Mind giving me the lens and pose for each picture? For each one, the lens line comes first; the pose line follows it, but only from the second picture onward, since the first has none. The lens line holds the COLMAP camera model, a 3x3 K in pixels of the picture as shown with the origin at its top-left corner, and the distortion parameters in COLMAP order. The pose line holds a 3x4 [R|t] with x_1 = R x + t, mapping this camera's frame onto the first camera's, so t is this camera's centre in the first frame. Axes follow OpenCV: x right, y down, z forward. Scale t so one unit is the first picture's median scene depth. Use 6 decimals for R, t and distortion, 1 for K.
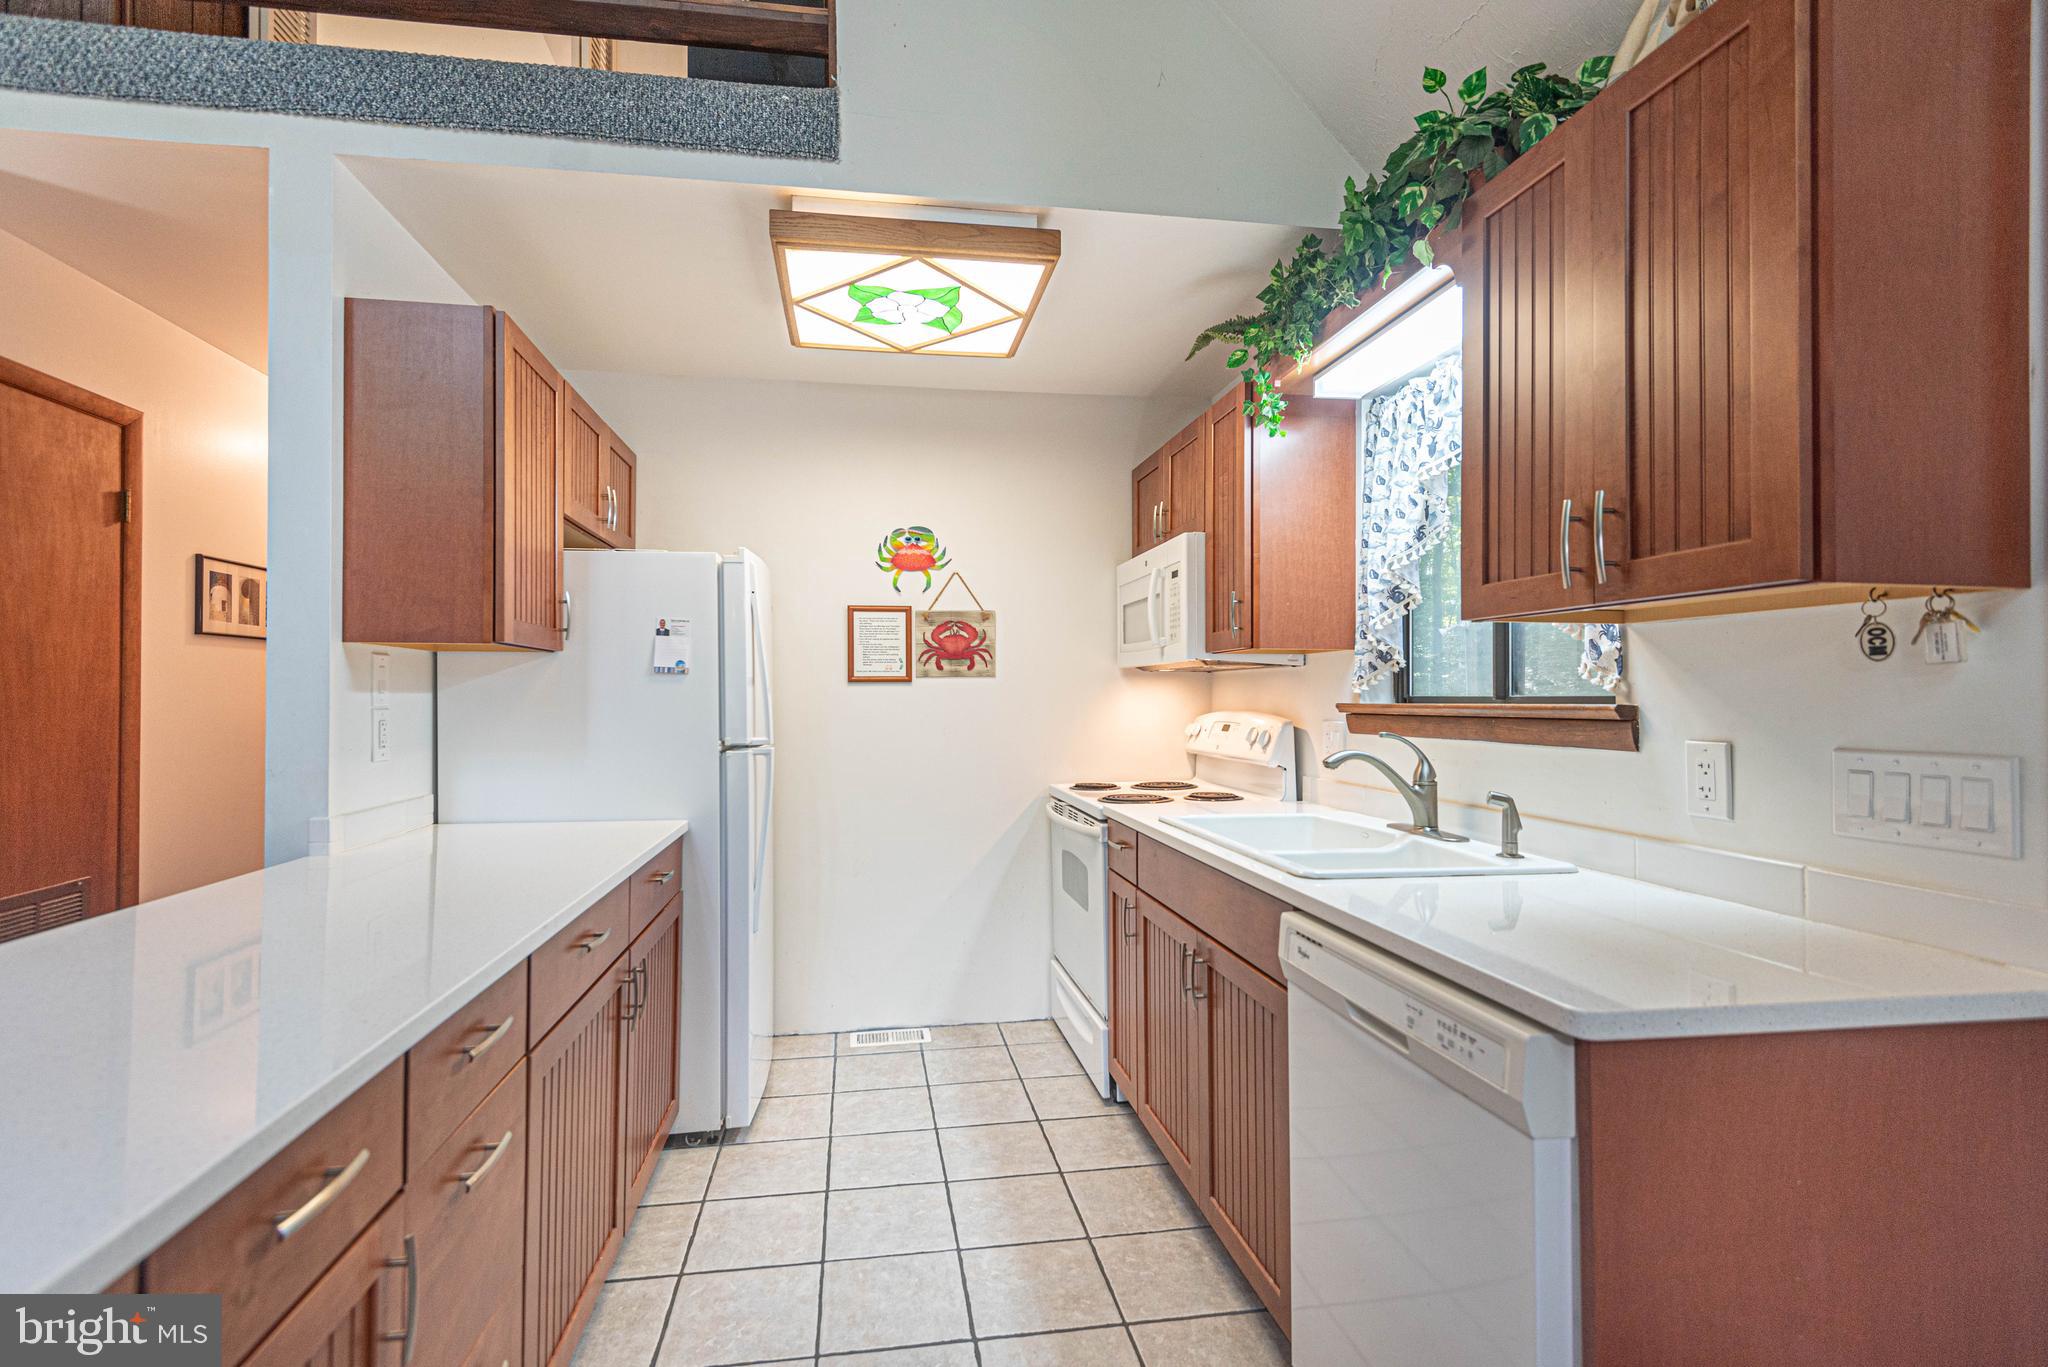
lens RADIAL K [[924.0, 0, 999.5], [0, 924.0, 685.0], [0, 0, 1]] dist [0.028046, -0.014113]
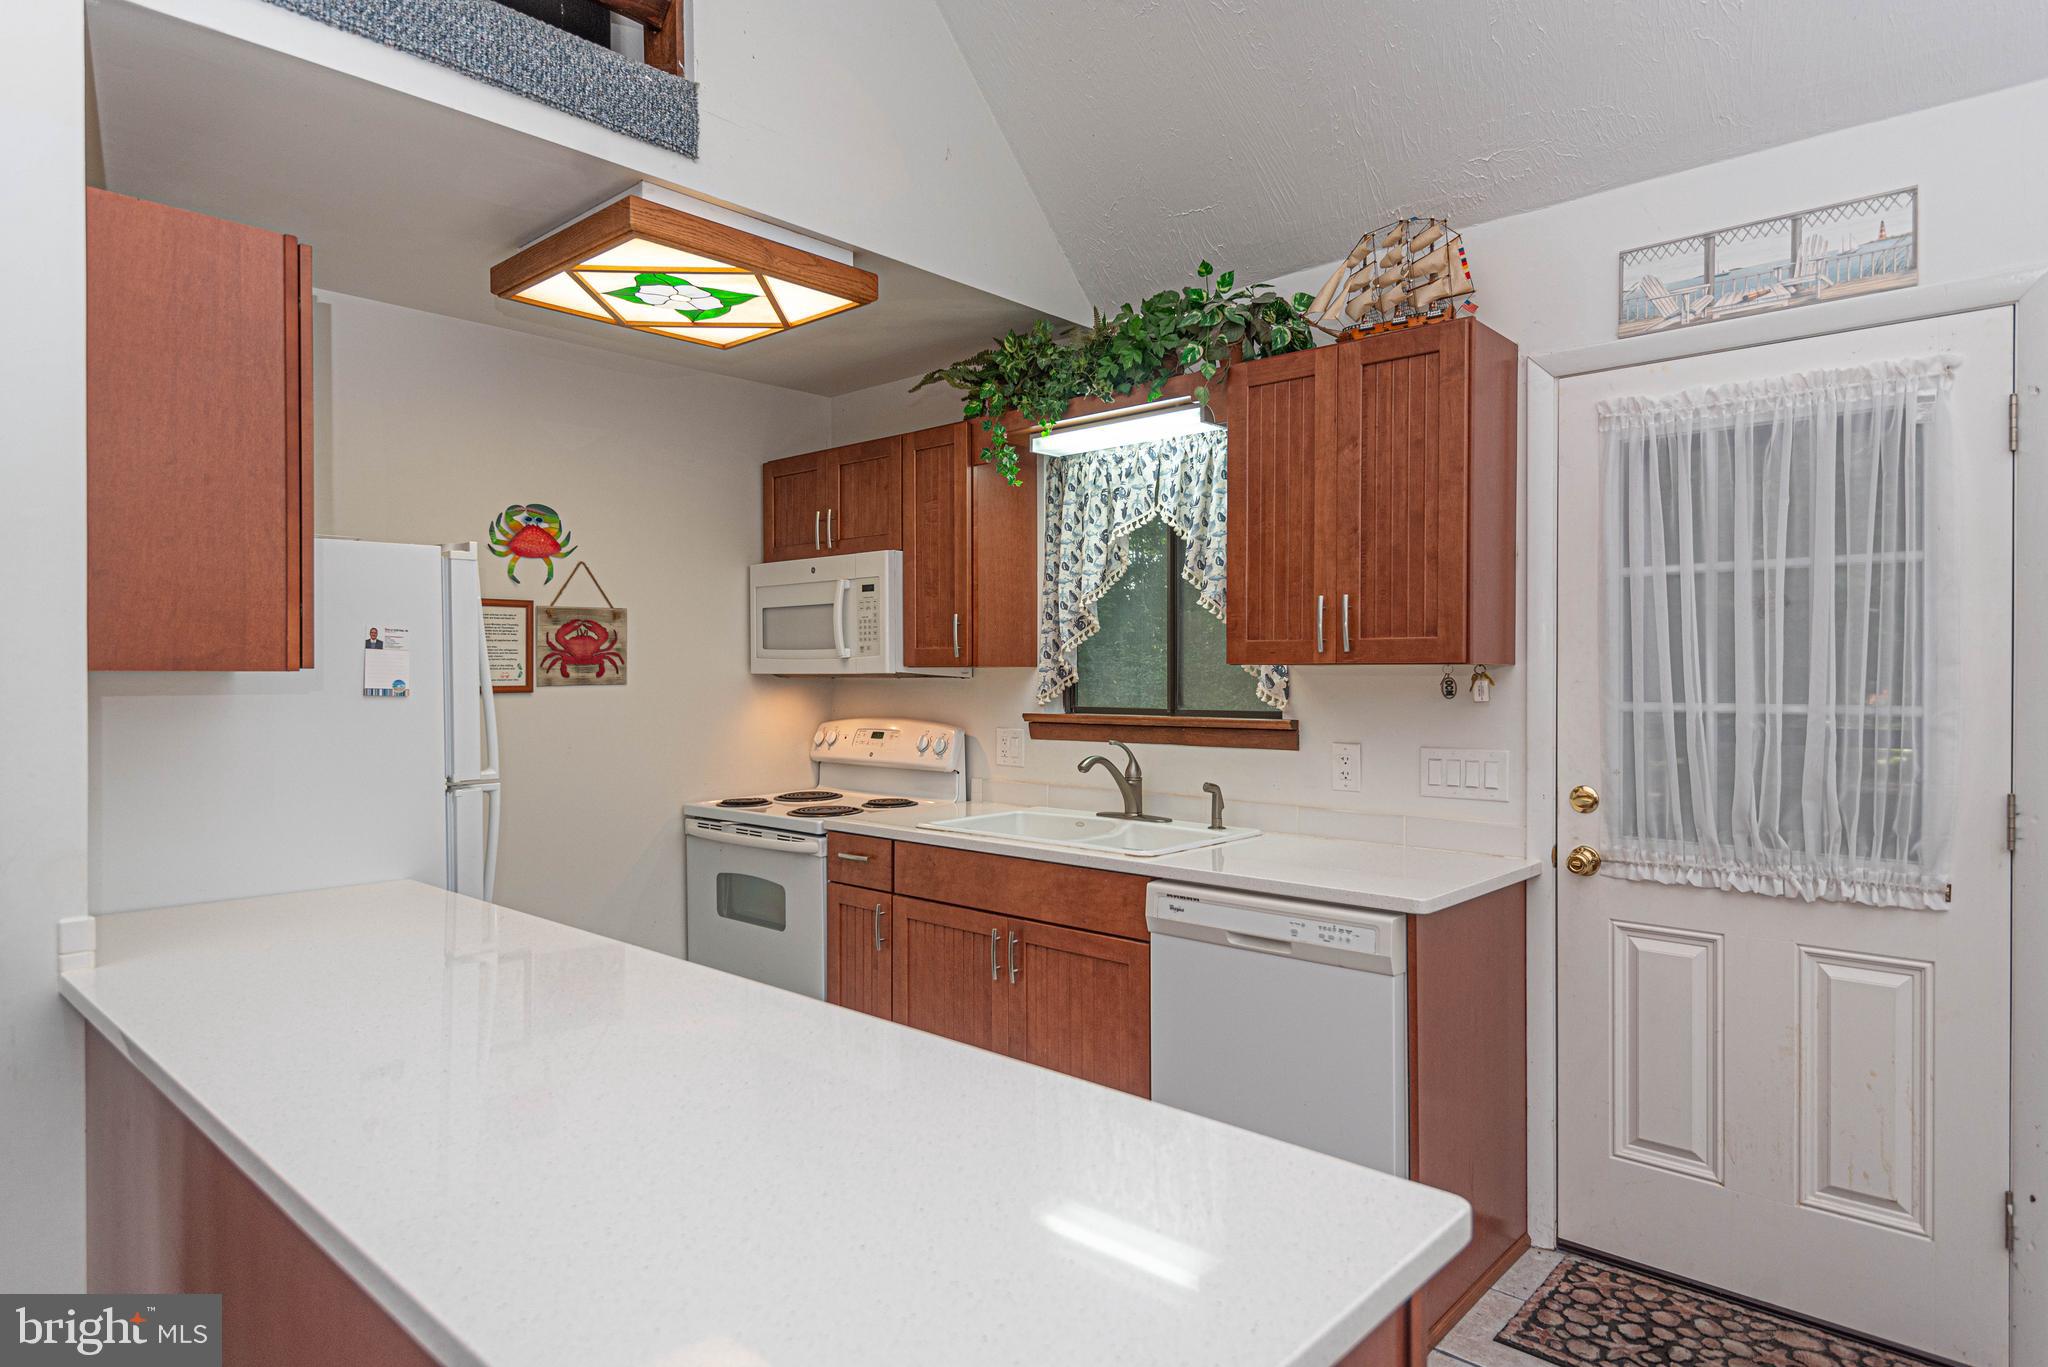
lens RADIAL K [[1171.3, 0, 984.6], [0, 1171.3, 677.5], [0, 0, 1]] dist [0.019491, -0.012795]
pose [[0.781967, -0.005046, 0.623299, -0.607729], [-0.006490, 0.999847, 0.016236, -0.050172], [-0.623285, -0.016741, 0.781815, -0.111743]]
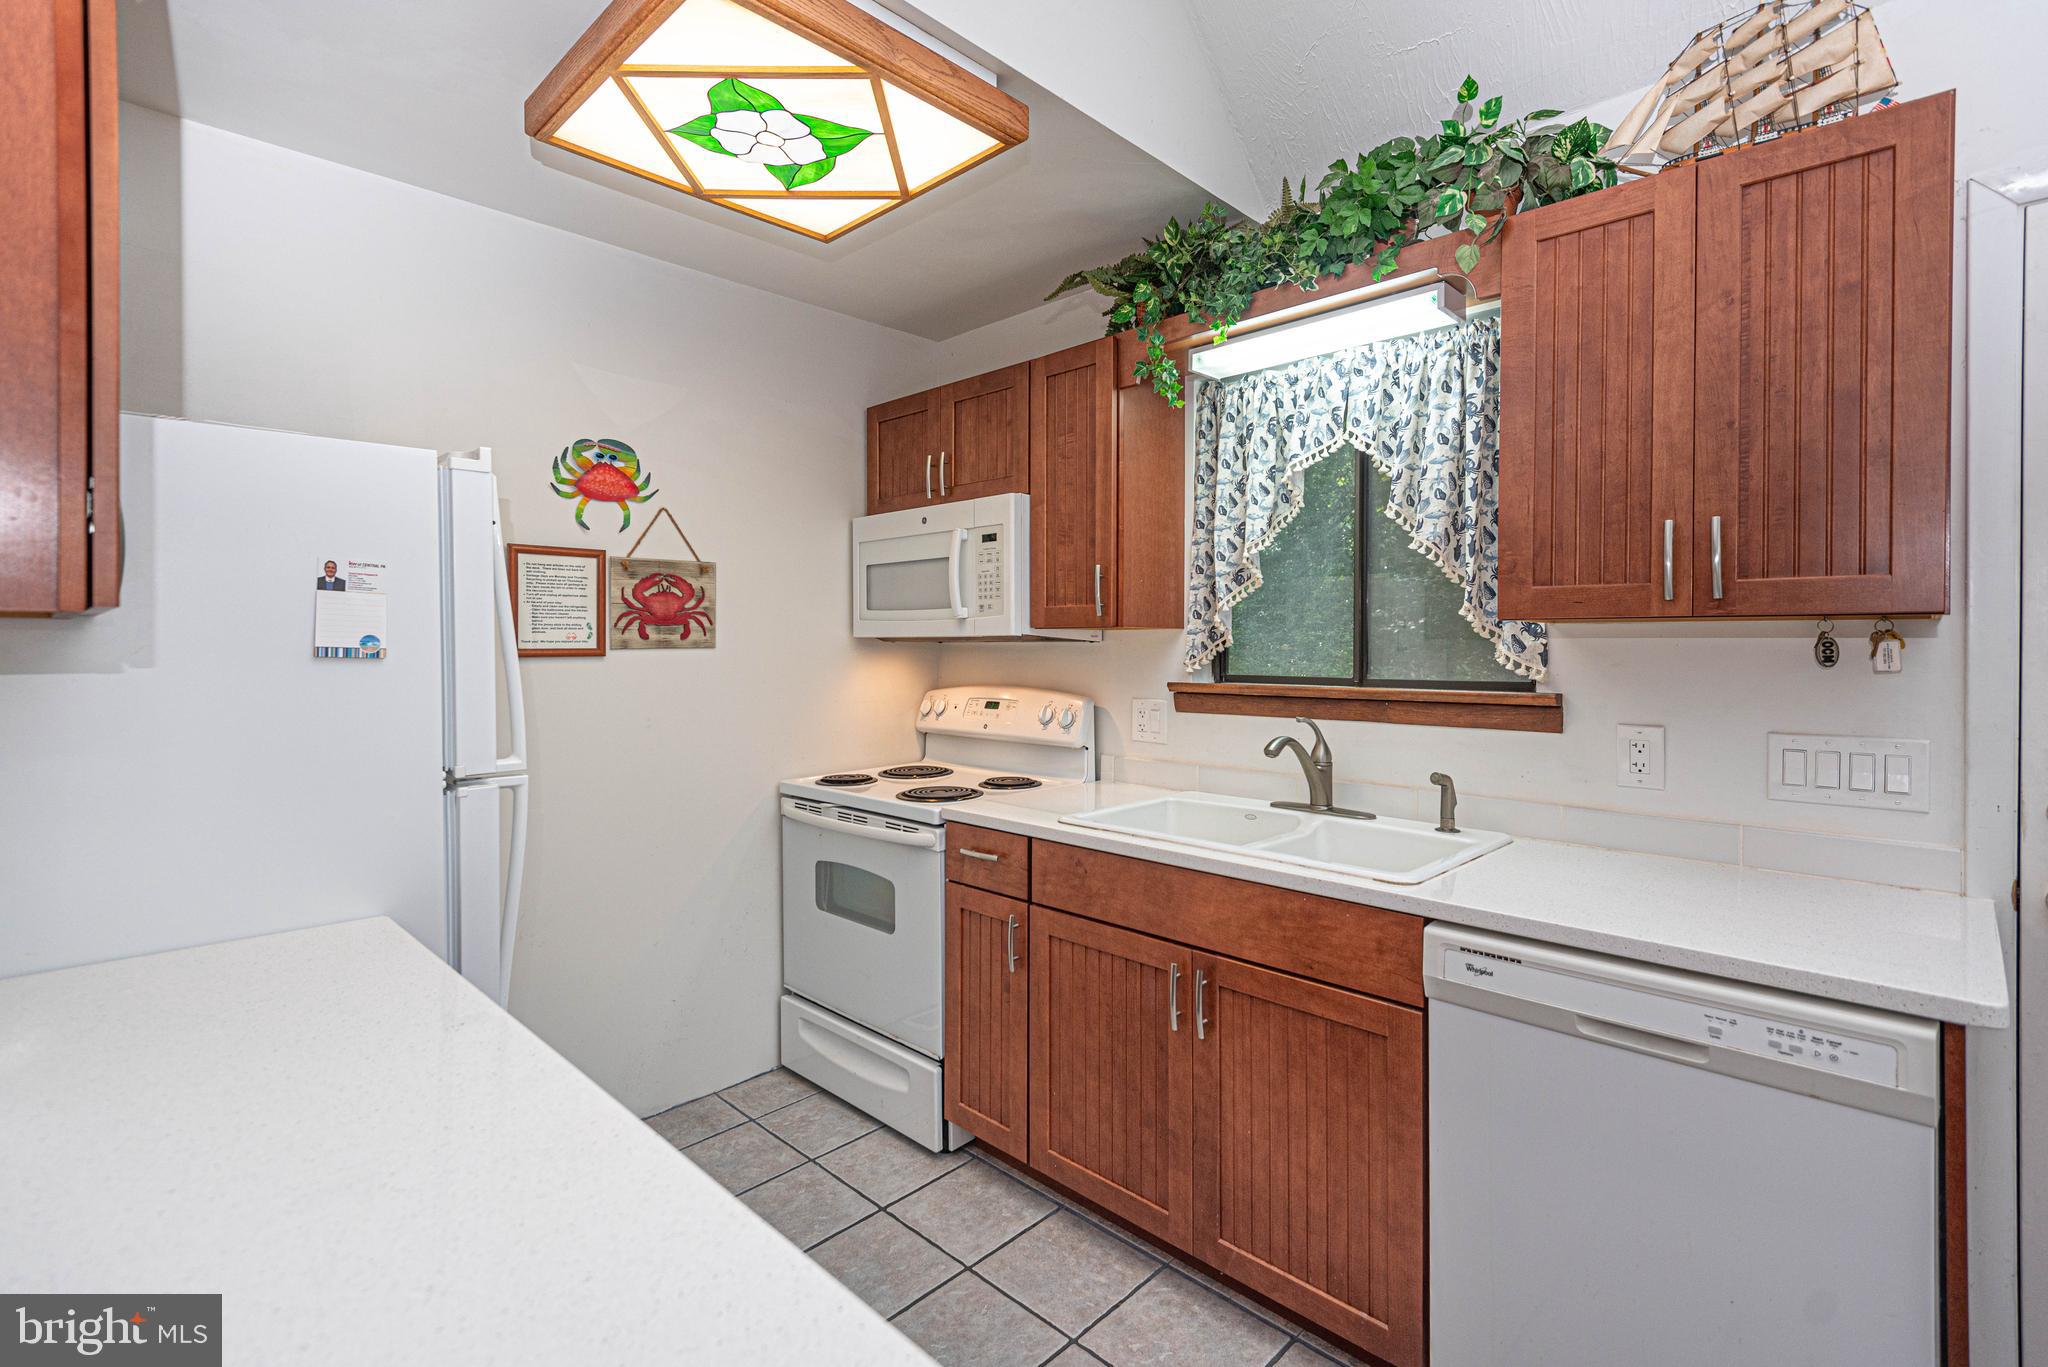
lens RADIAL K [[924.0, 0, 995.4], [0, 924.0, 648.6], [0, 0, 1]] dist [0.028046, -0.014113]
pose [[0.800822, -0.002238, 0.598899, -0.396690], [-0.008570, 0.999848, 0.015197, -0.031313], [-0.598842, -0.017303, 0.800681, 0.333027]]
